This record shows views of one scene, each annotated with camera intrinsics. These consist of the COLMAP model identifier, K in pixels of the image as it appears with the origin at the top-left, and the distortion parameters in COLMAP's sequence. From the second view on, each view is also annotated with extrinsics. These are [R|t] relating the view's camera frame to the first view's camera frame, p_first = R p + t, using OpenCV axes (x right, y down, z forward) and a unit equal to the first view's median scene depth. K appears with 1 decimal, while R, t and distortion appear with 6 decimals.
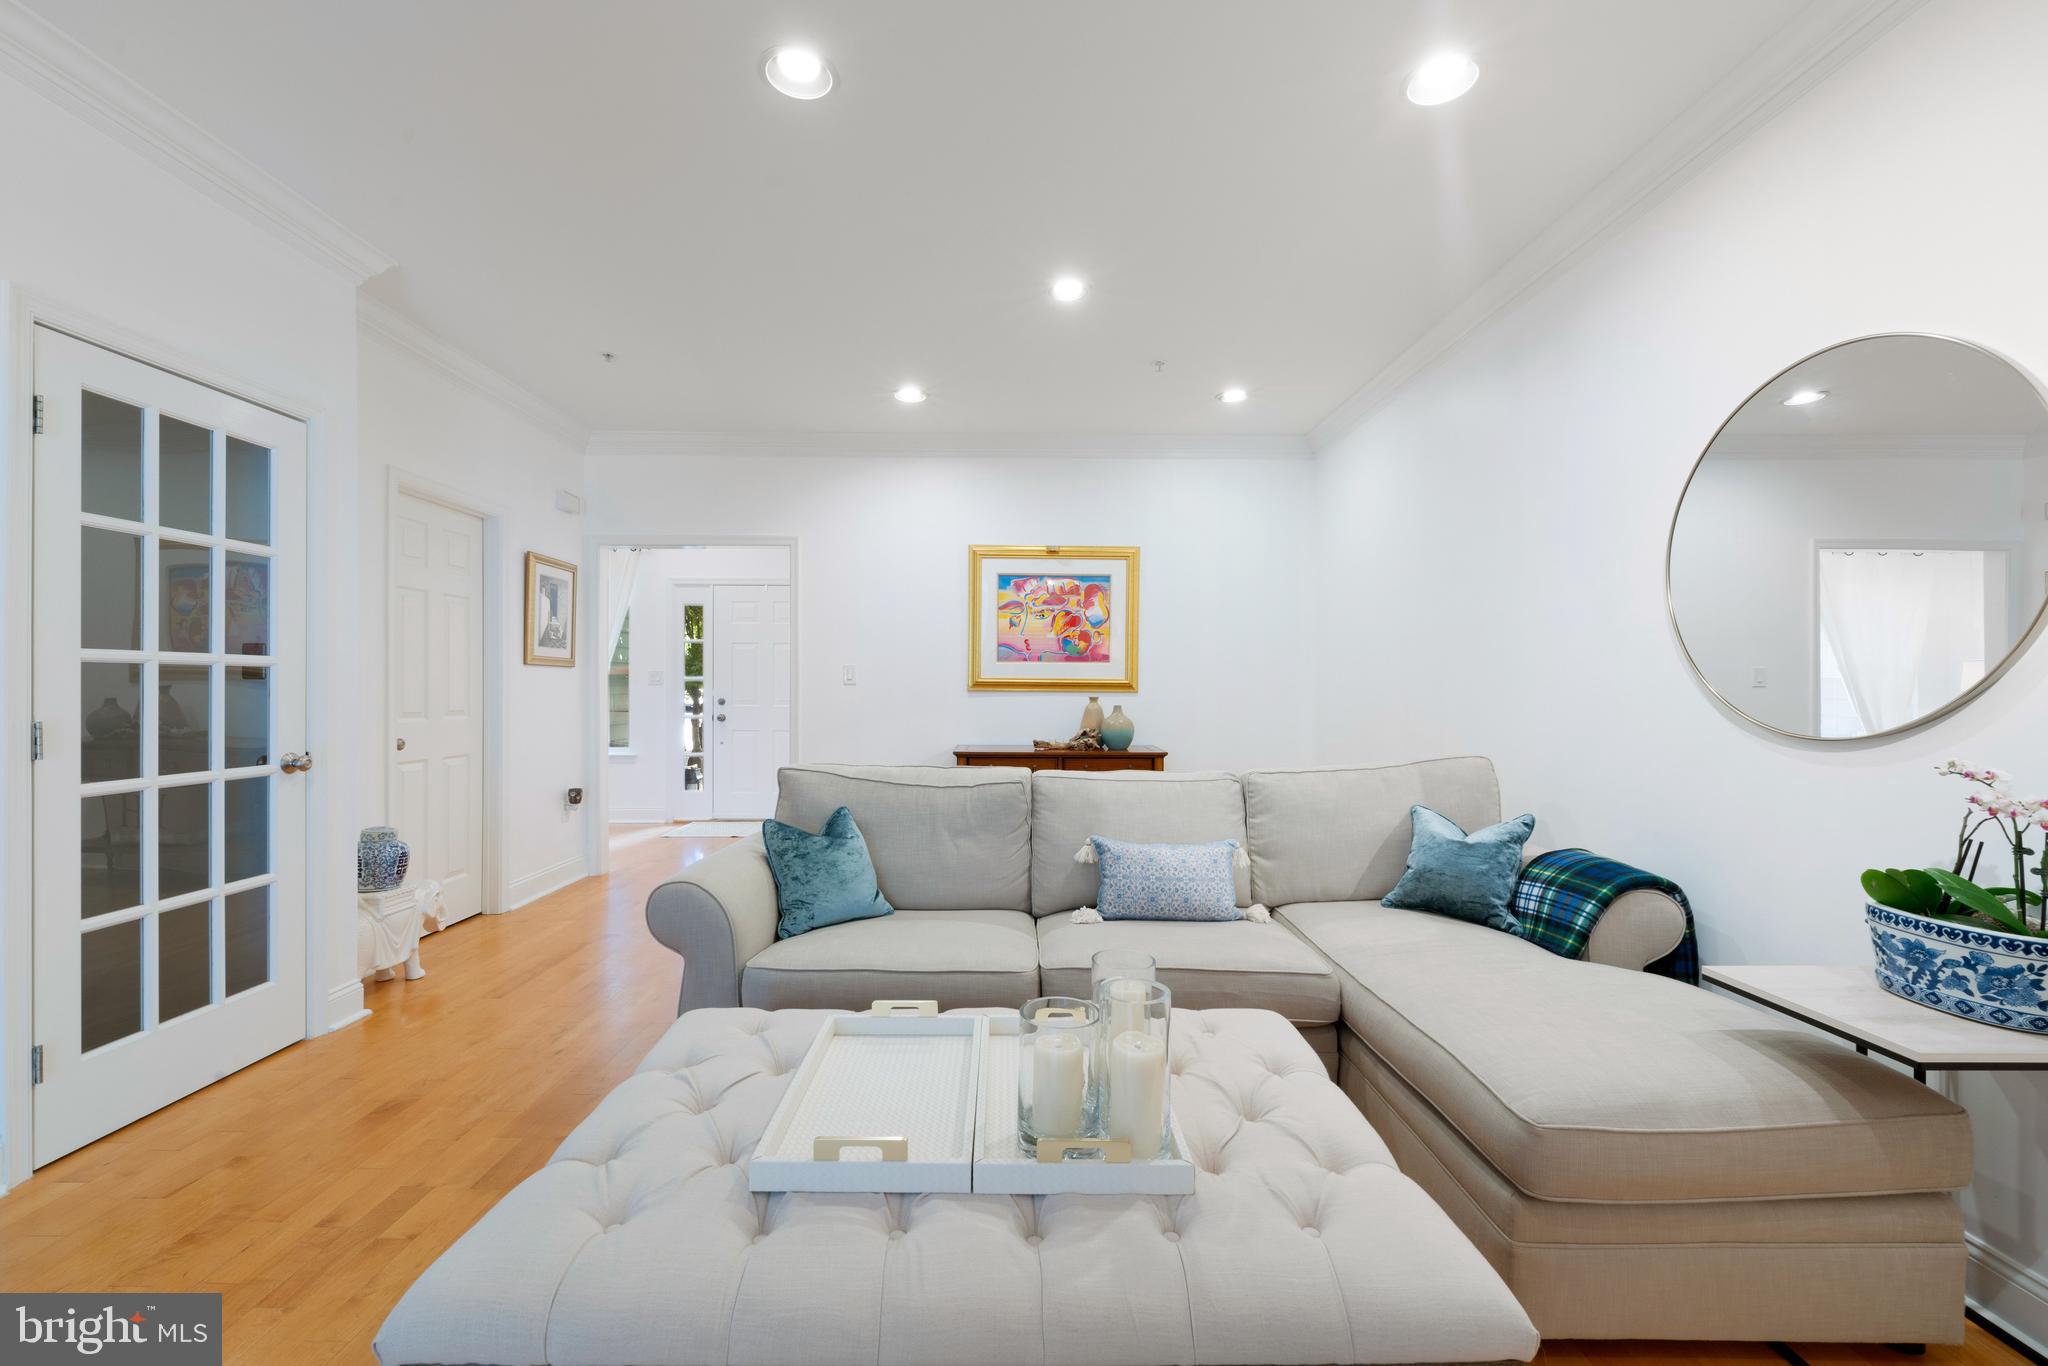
lens RADIAL K [[837.2, 0, 1029.5], [0, 837.2, 691.1], [0, 0, 1]] dist [-0.002141, -0.000610]
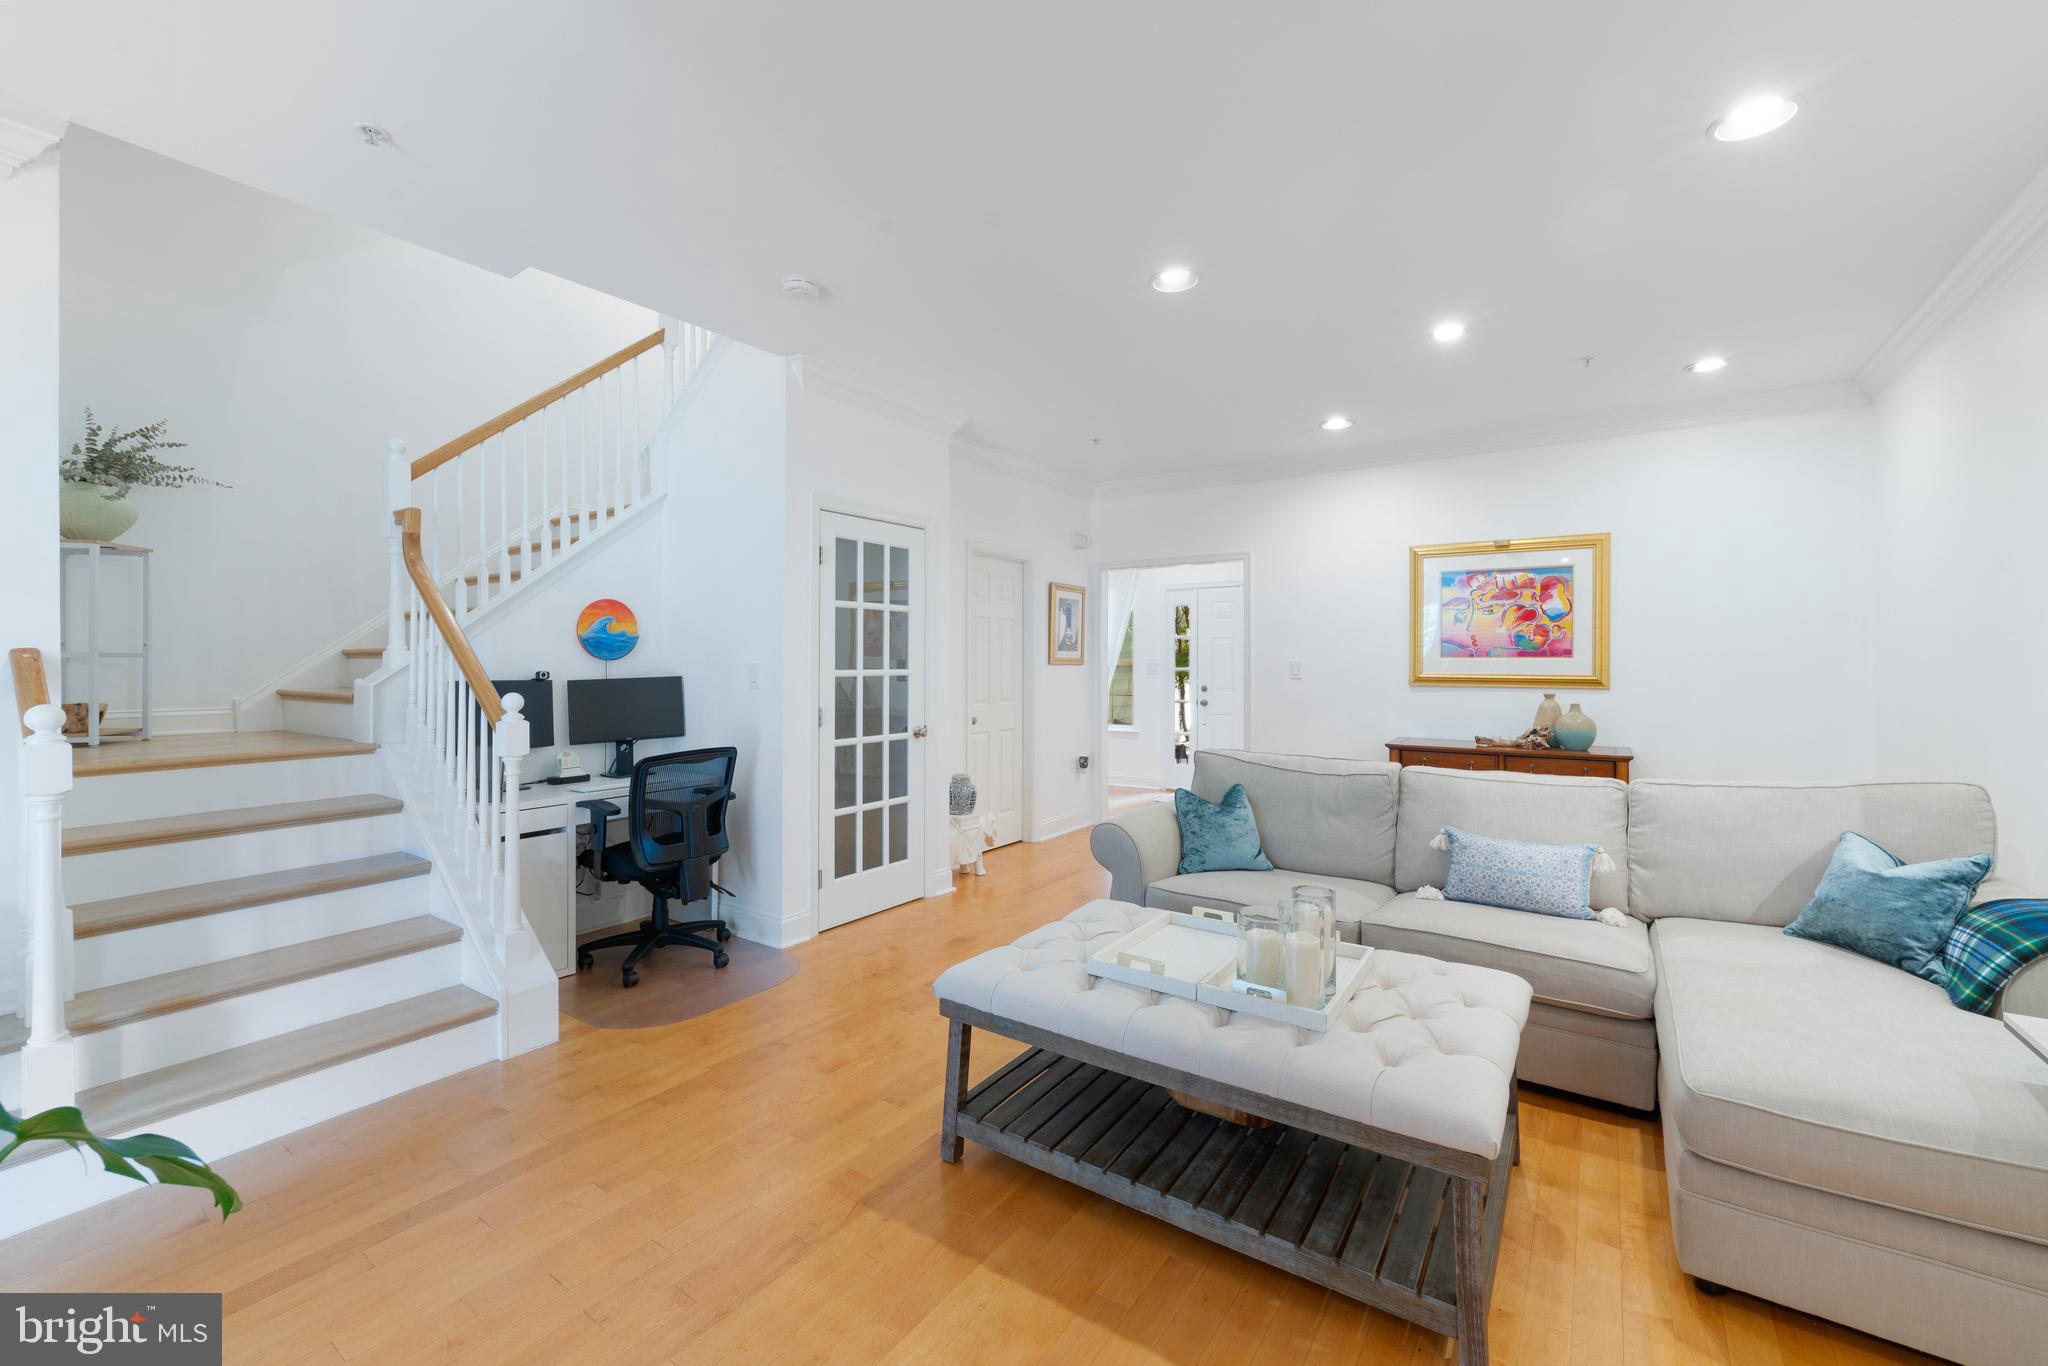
lens RADIAL K [[837.2, 0, 1020.4], [0, 837.2, 669.9], [0, 0, 1]] dist [-0.002141, -0.000610]
pose [[0.818547, 0.001107, -0.574438, 0.261776], [-0.001331, 0.999999, 0.000029, -0.040020], [0.574438, 0.000741, 0.818548, -0.270692]]
